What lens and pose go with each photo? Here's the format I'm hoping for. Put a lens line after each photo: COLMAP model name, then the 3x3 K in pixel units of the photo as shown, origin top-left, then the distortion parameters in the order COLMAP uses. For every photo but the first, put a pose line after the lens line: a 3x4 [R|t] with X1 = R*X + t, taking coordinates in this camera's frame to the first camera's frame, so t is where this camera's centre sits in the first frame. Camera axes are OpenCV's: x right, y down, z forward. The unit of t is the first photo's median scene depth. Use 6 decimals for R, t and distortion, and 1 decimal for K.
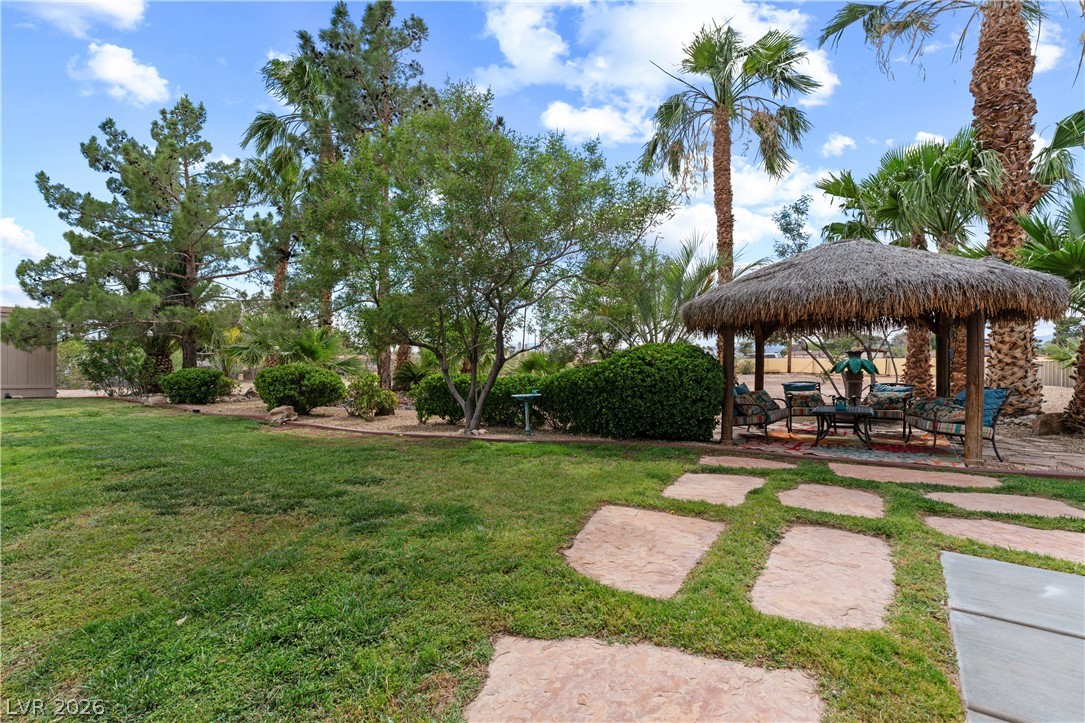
lens RADIAL K [[453.9, 0, 546.5], [0, 453.9, 370.5], [0, 0, 1]] dist [0.001399, 0.000152]
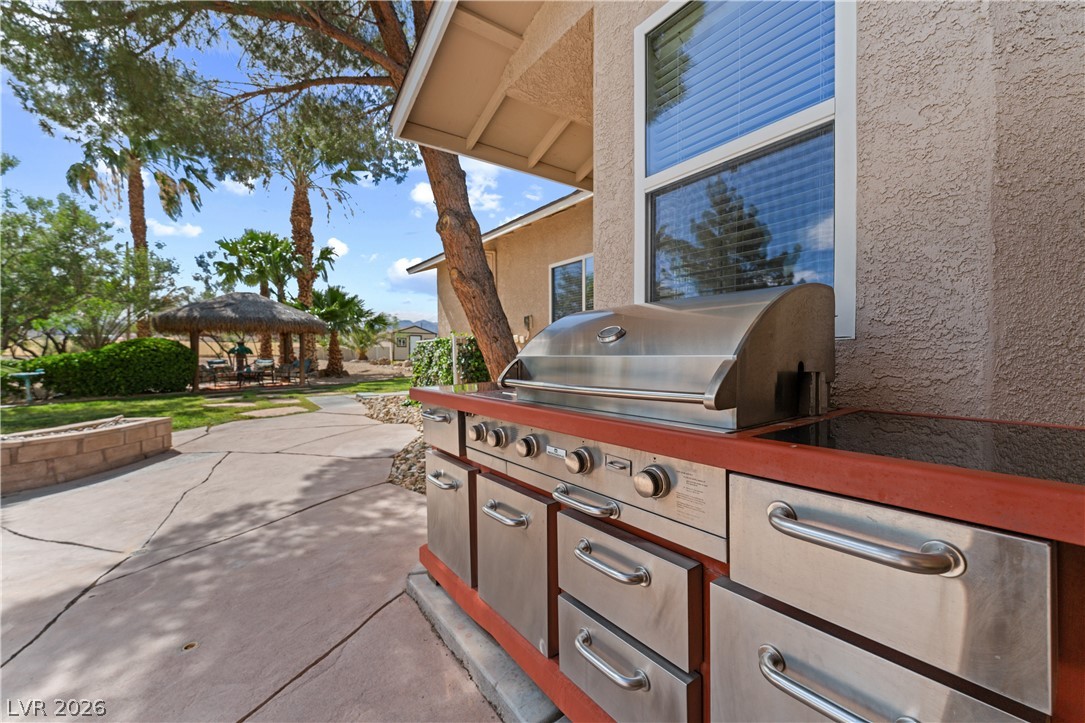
lens RADIAL K [[453.9, 0, 547.0], [0, 453.9, 359.6], [0, 0, 1]] dist [0.001399, 0.000152]
pose [[0.264734, -0.022826, 0.964051, -0.830979], [0.009404, 0.999733, 0.021089, -0.001231], [-0.964276, 0.003483, 0.264878, -0.735637]]
